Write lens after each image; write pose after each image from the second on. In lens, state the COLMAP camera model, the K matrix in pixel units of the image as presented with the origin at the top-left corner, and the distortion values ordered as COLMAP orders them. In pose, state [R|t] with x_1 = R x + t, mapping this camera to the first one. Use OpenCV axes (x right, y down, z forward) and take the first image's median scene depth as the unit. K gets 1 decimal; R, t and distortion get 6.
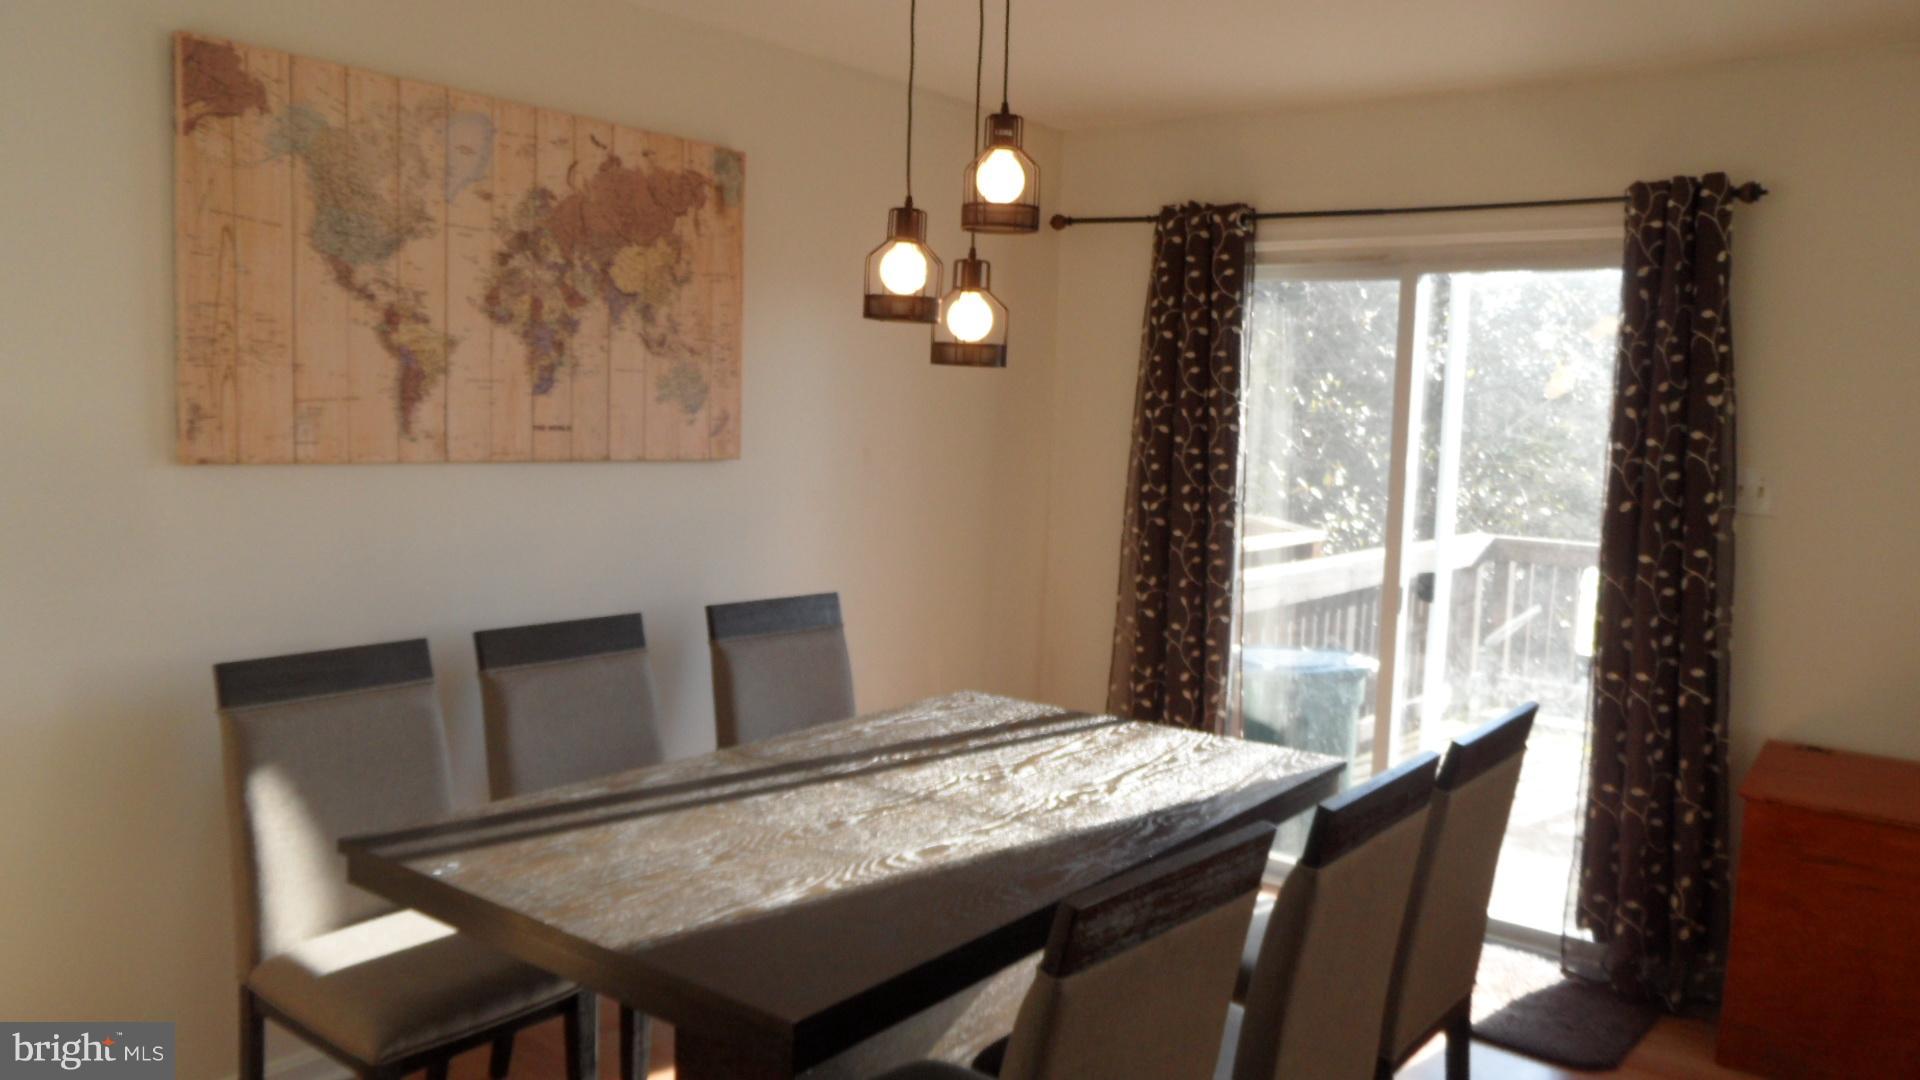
lens RADIAL K [[1382.1, 0, 960.0], [0, 1382.1, 540.0], [0, 0, 1]] dist [-0.044752, 0.024574]
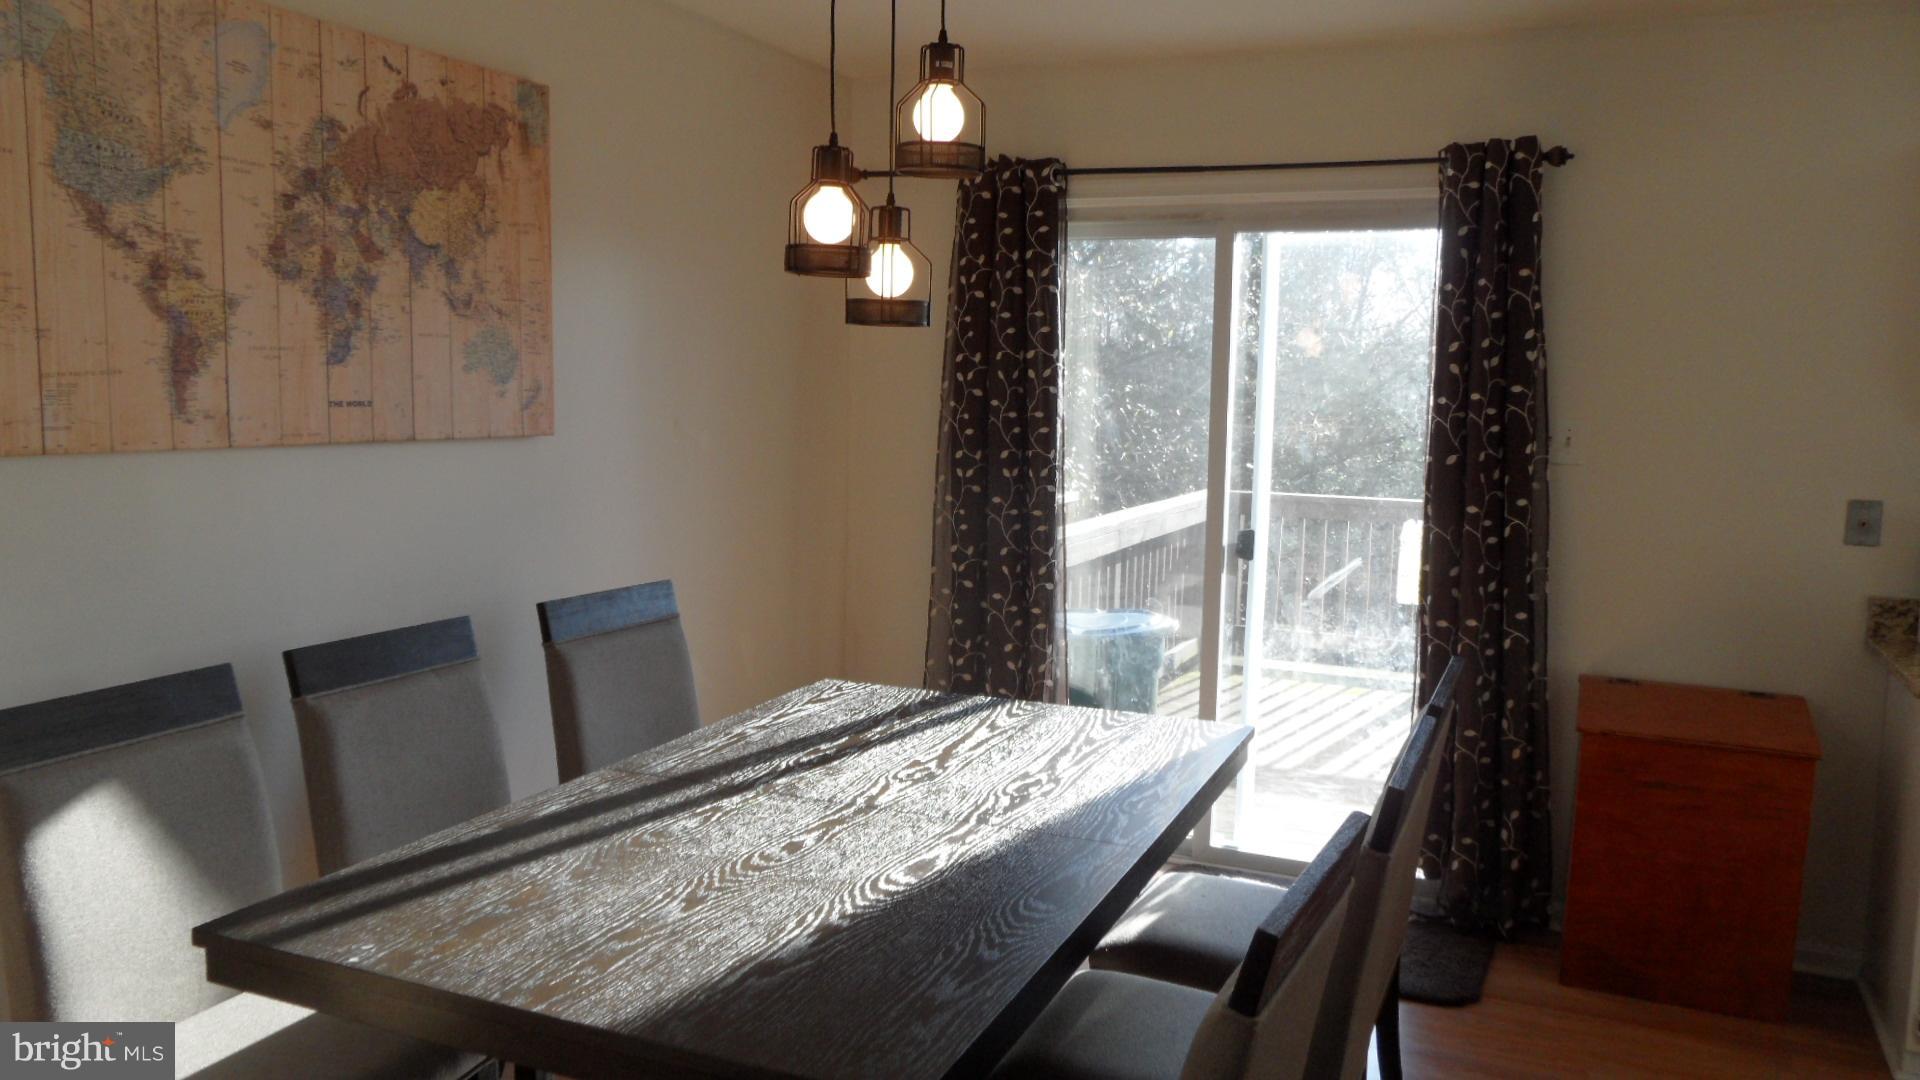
lens RADIAL K [[1382.1, 0, 960.0], [0, 1382.1, 540.0], [0, 0, 1]] dist [-0.044752, 0.024574]
pose [[0.969447, -0.043210, 0.241466, -0.129640], [0.037248, 0.998879, 0.029205, -0.007872], [-0.242457, -0.019319, 0.969970, 0.083790]]
